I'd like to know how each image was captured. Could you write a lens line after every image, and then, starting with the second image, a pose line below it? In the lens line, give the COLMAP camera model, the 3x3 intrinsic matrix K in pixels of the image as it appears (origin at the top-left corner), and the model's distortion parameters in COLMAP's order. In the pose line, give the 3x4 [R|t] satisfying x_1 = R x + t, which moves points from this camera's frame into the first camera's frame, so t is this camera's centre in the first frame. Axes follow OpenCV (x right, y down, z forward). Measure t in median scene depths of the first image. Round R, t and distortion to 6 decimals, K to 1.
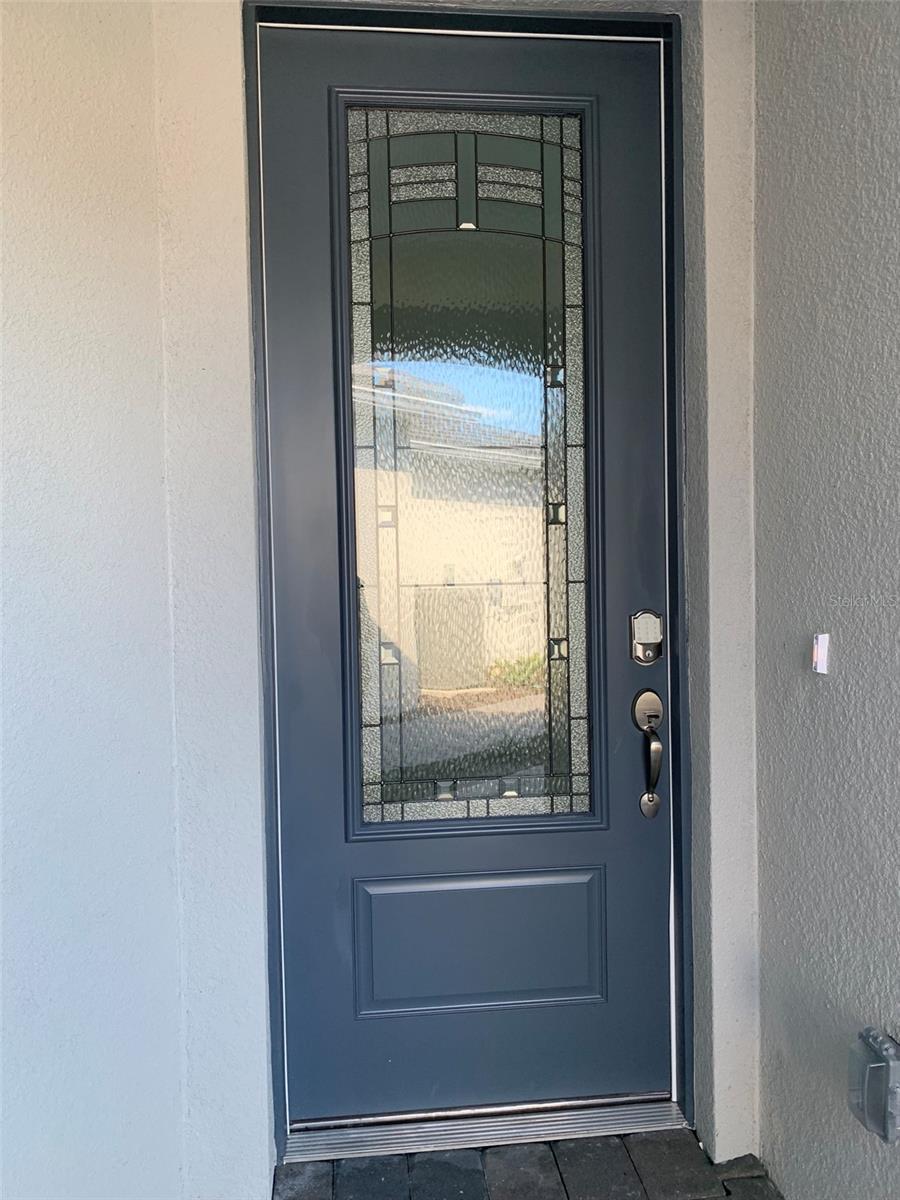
lens RADIAL K [[919.4, 0, 451.4], [0, 919.4, 600.6], [0, 0, 1]] dist [0.028770, -0.029398]
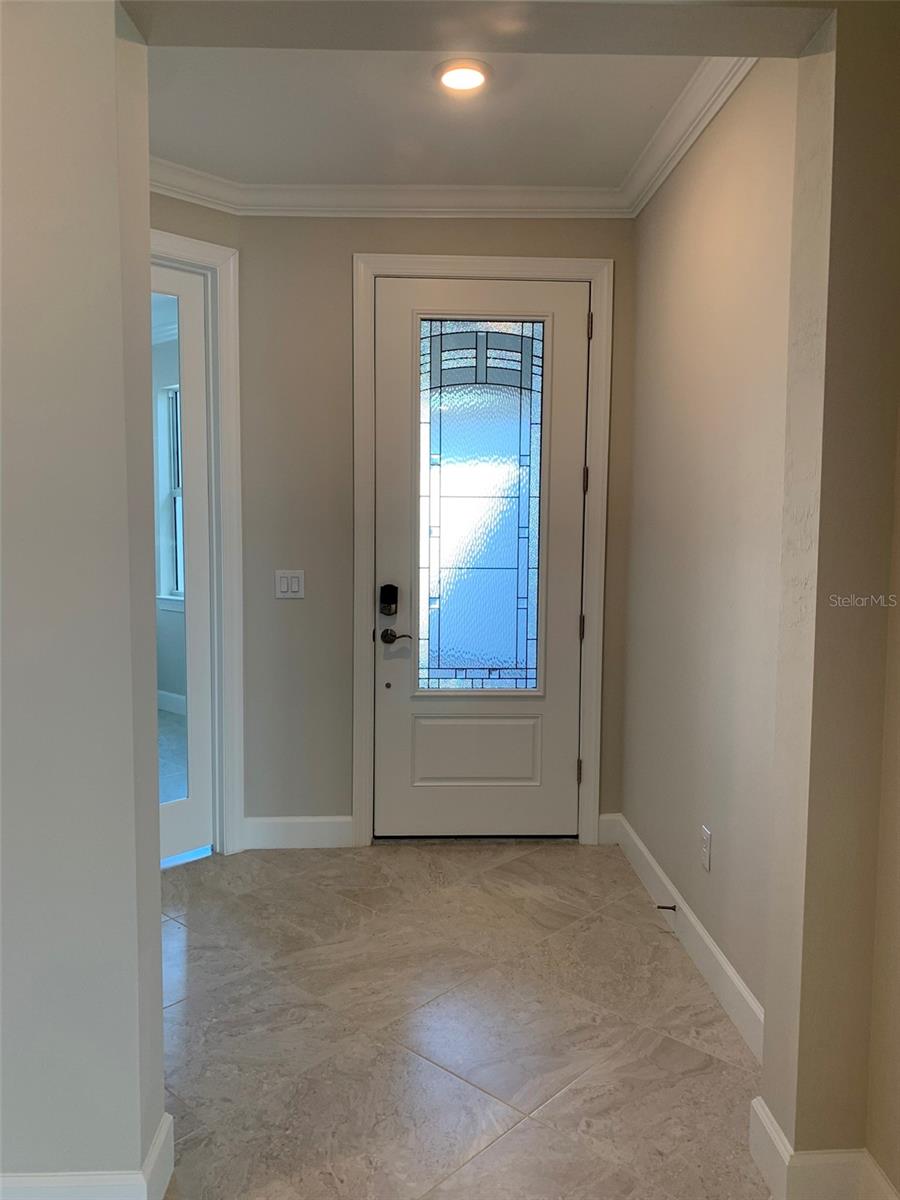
lens RADIAL K [[919.4, 0, 449.5], [0, 919.4, 594.4], [0, 0, 1]] dist [0.028770, -0.029398]
pose [[0.997509, 0.031811, -0.062958, 0.085948], [-0.029131, 0.998649, 0.043033, -0.044324], [0.064242, -0.041092, 0.997088, -0.930797]]
